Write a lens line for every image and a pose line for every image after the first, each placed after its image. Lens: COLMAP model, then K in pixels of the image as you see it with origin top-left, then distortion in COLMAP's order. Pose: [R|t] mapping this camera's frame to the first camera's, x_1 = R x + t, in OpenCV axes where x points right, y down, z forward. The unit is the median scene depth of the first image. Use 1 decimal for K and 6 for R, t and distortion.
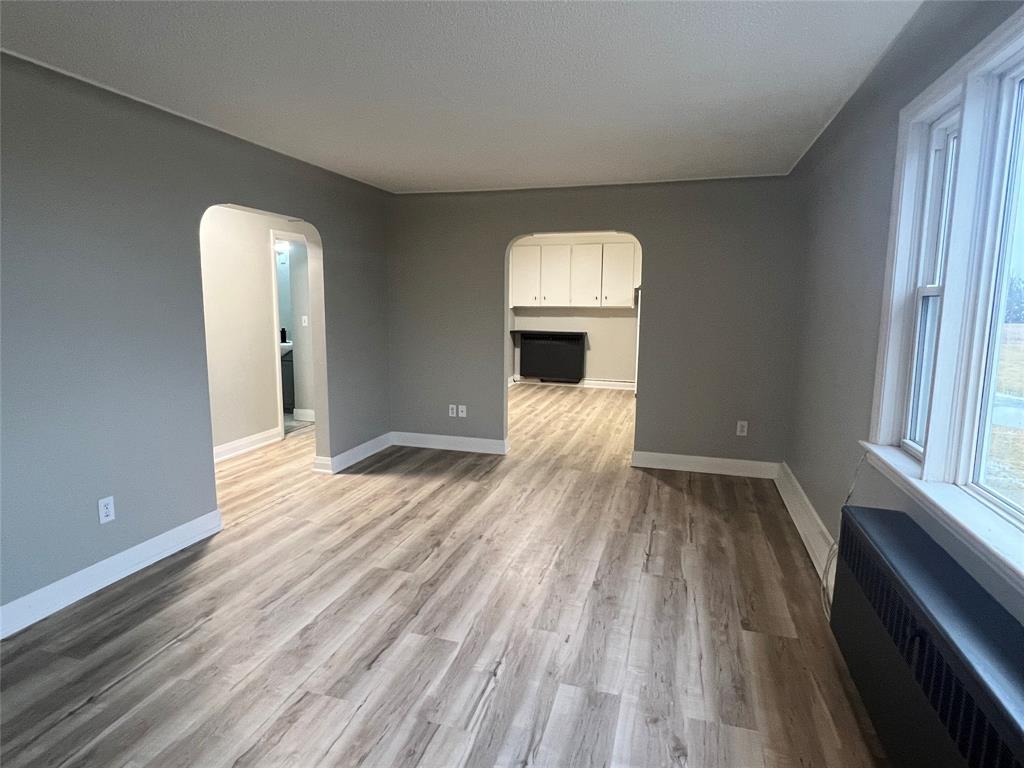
lens RADIAL K [[576.6, 0, 506.7], [0, 576.6, 380.0], [0, 0, 1]] dist [0.011815, -0.001281]
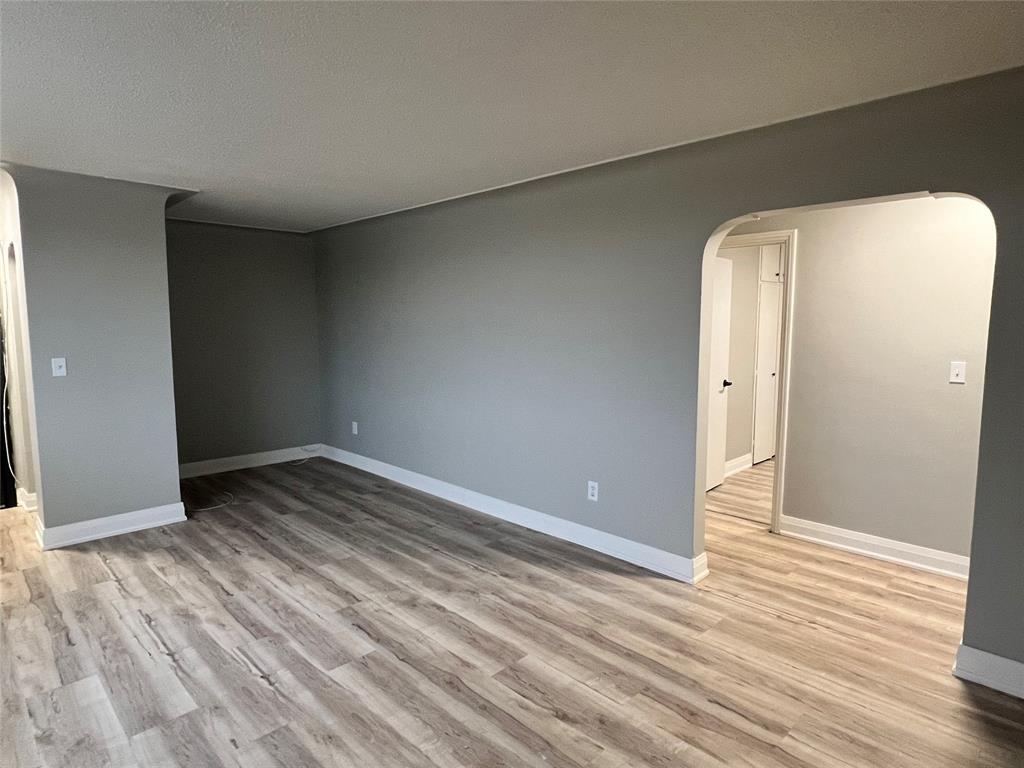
lens RADIAL K [[576.6, 0, 502.8], [0, 576.6, 383.2], [0, 0, 1]] dist [0.011815, -0.001281]
pose [[-0.477276, 0.082807, -0.874843, 0.513205], [-0.126674, 0.978669, 0.161742, -0.194821], [0.869575, 0.188016, -0.456606, 1.379787]]
